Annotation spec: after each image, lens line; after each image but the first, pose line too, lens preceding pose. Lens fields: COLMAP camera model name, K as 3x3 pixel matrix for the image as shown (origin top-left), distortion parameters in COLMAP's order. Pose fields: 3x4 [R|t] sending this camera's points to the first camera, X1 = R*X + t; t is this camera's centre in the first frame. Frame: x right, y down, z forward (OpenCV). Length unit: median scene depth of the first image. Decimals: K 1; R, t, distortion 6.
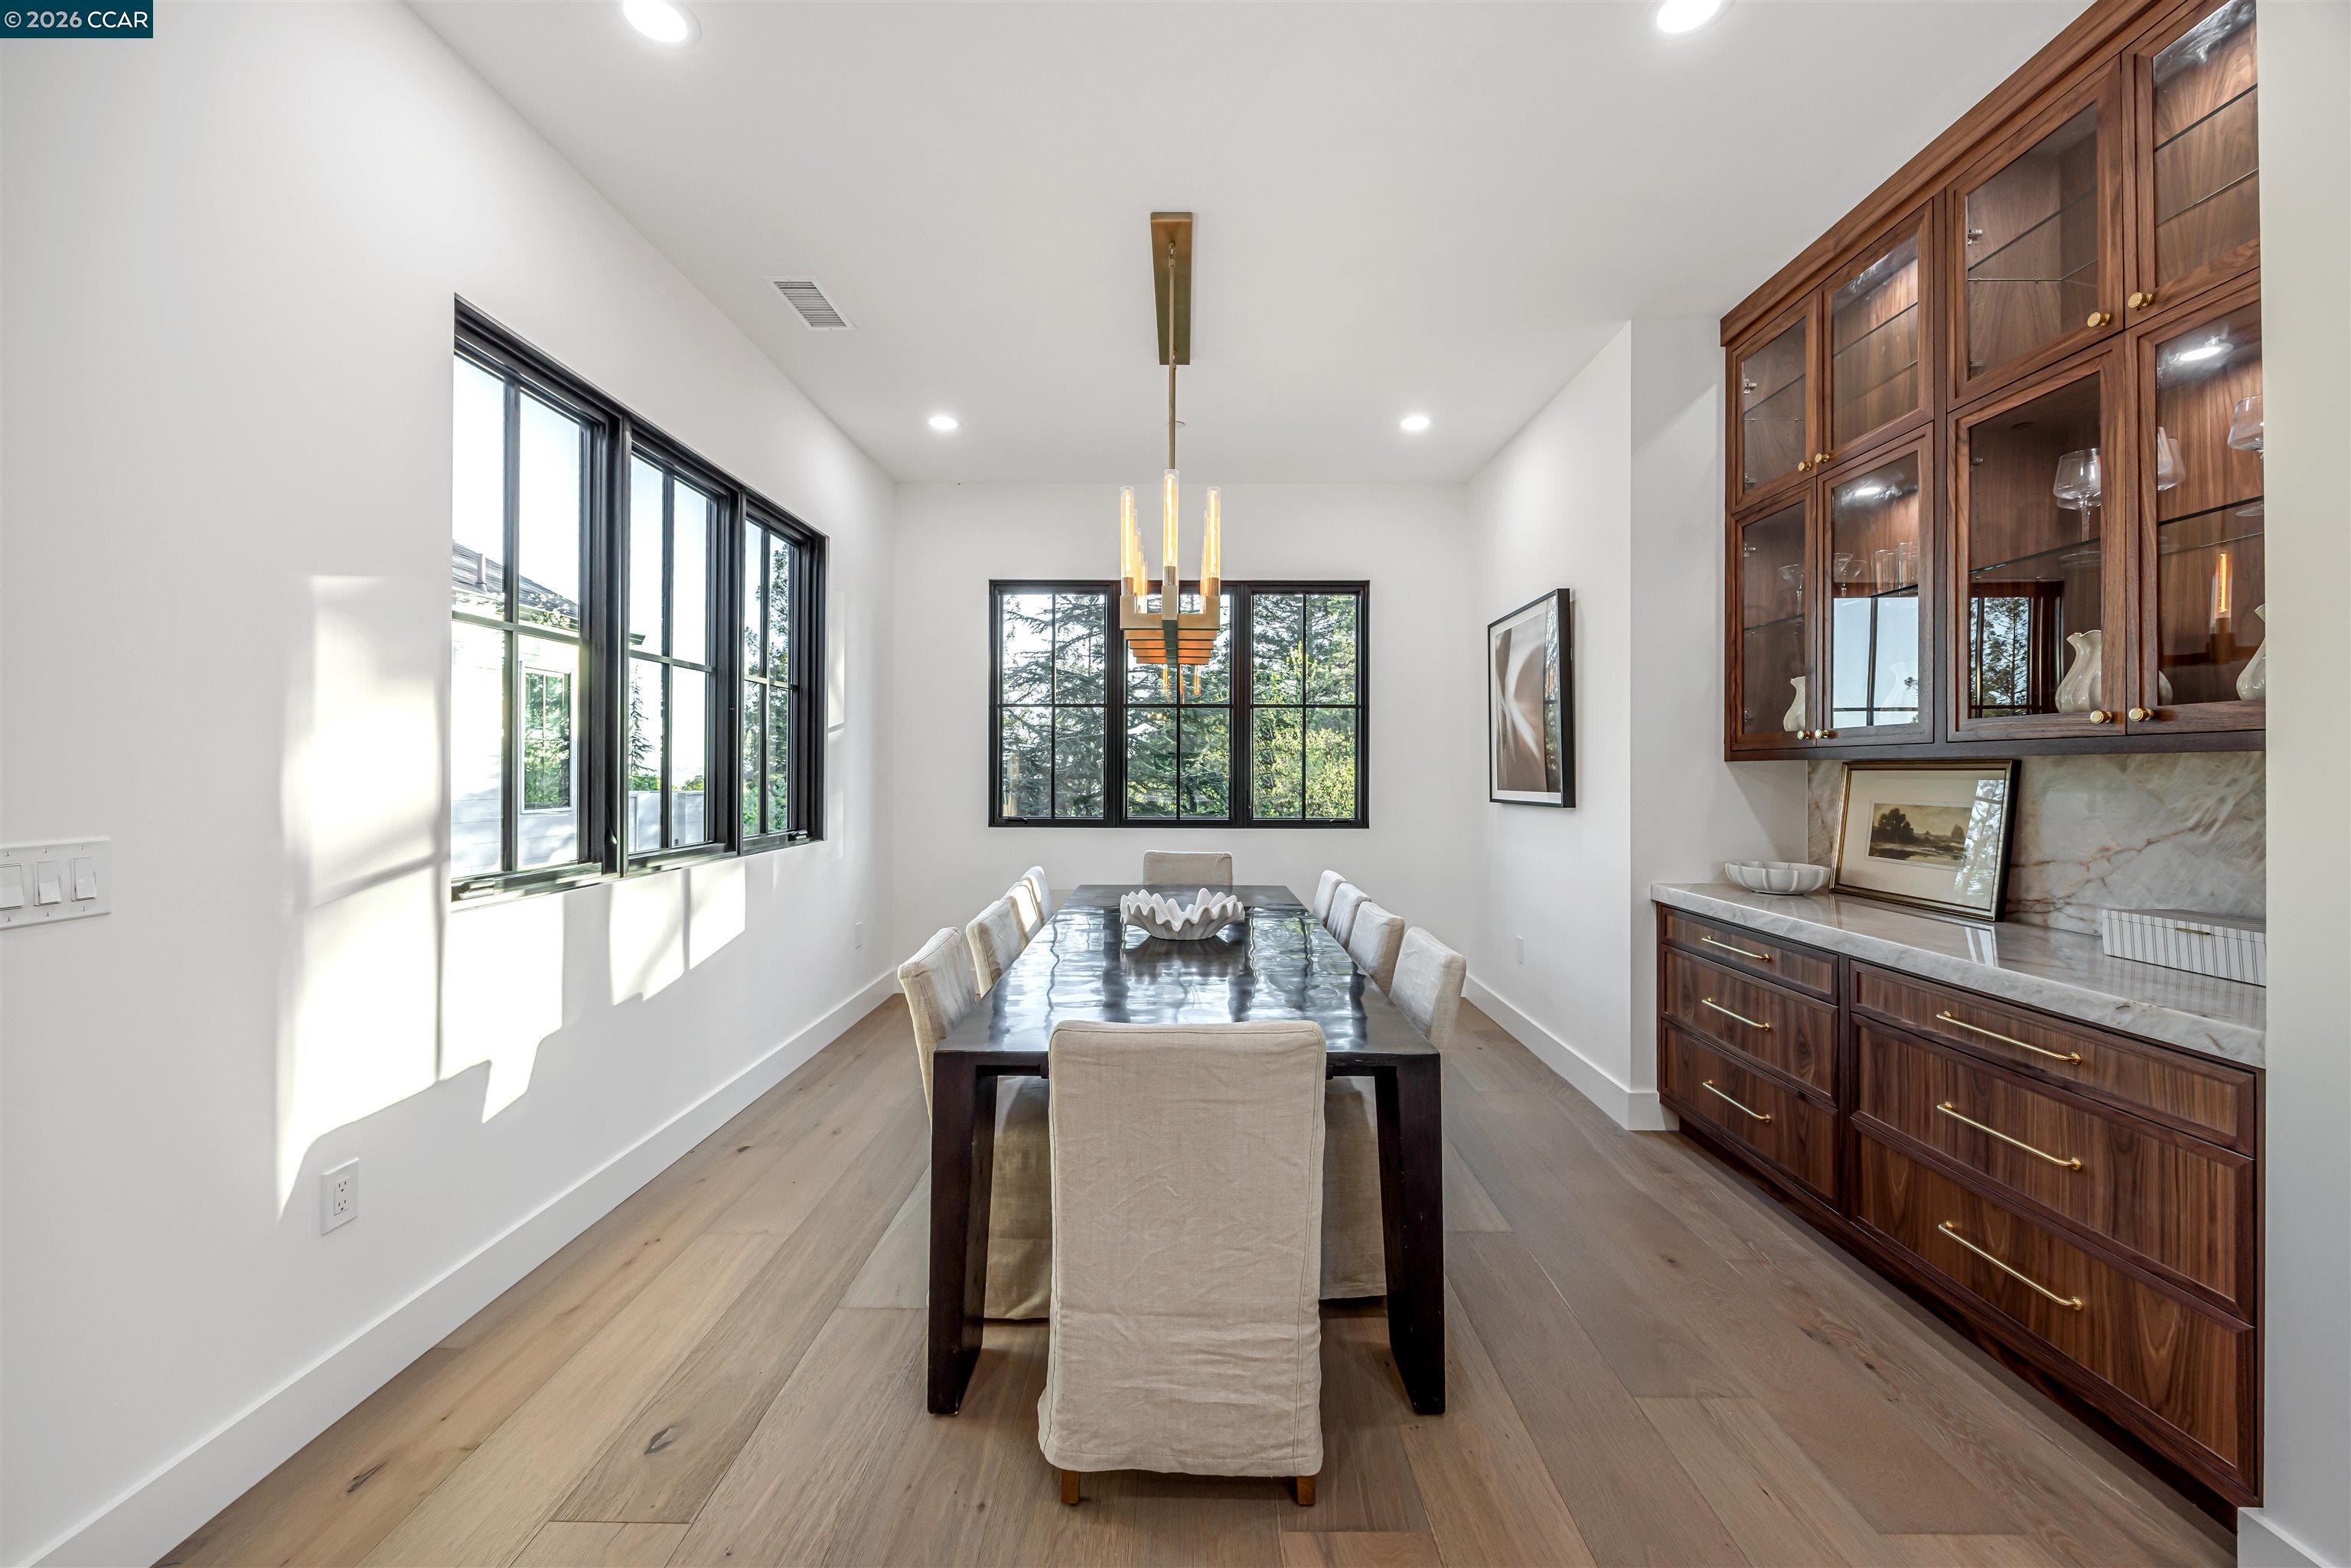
lens RADIAL K [[917.3, 0, 1177.3], [0, 917.3, 765.6], [0, 0, 1]] dist [-0.003048, -0.000029]
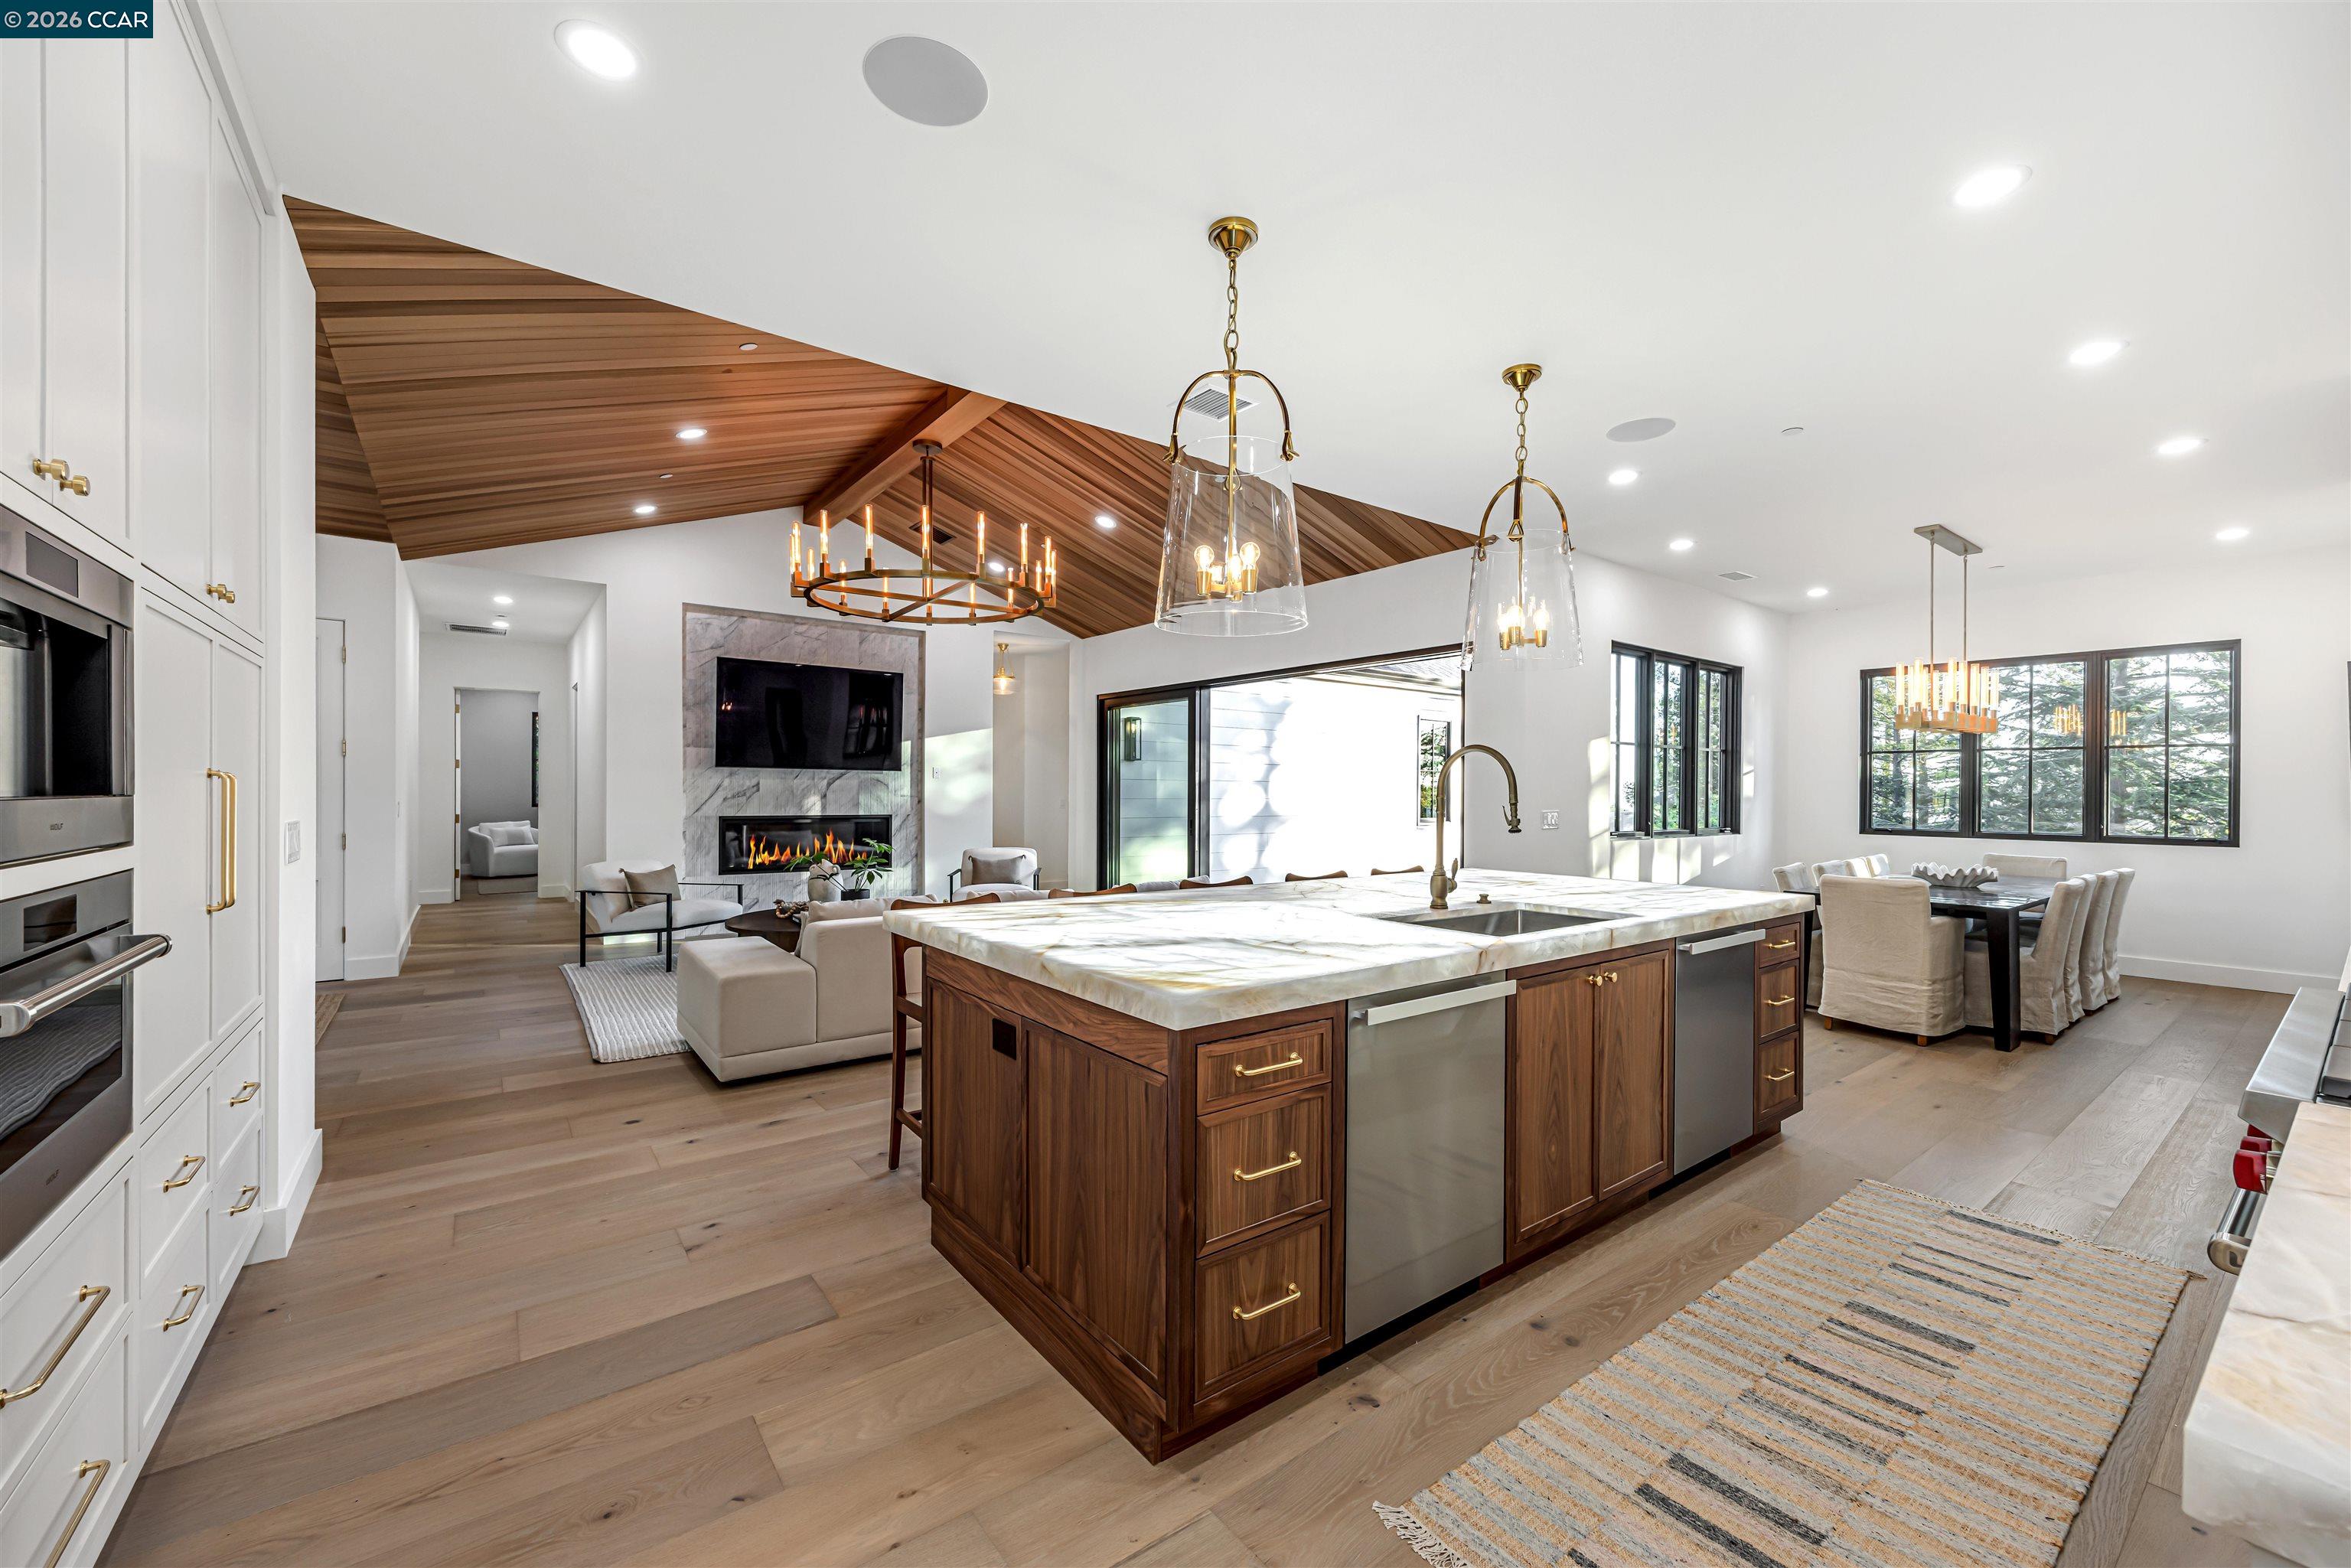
lens RADIAL K [[917.3, 0, 1162.0], [0, 917.3, 799.4], [0, 0, 1]] dist [-0.003048, -0.000029]
pose [[0.601044, 0.010062, -0.799153, 0.644243], [-0.001999, 0.999937, 0.011087, -0.009294], [0.799214, -0.005066, 0.601026, -1.722400]]
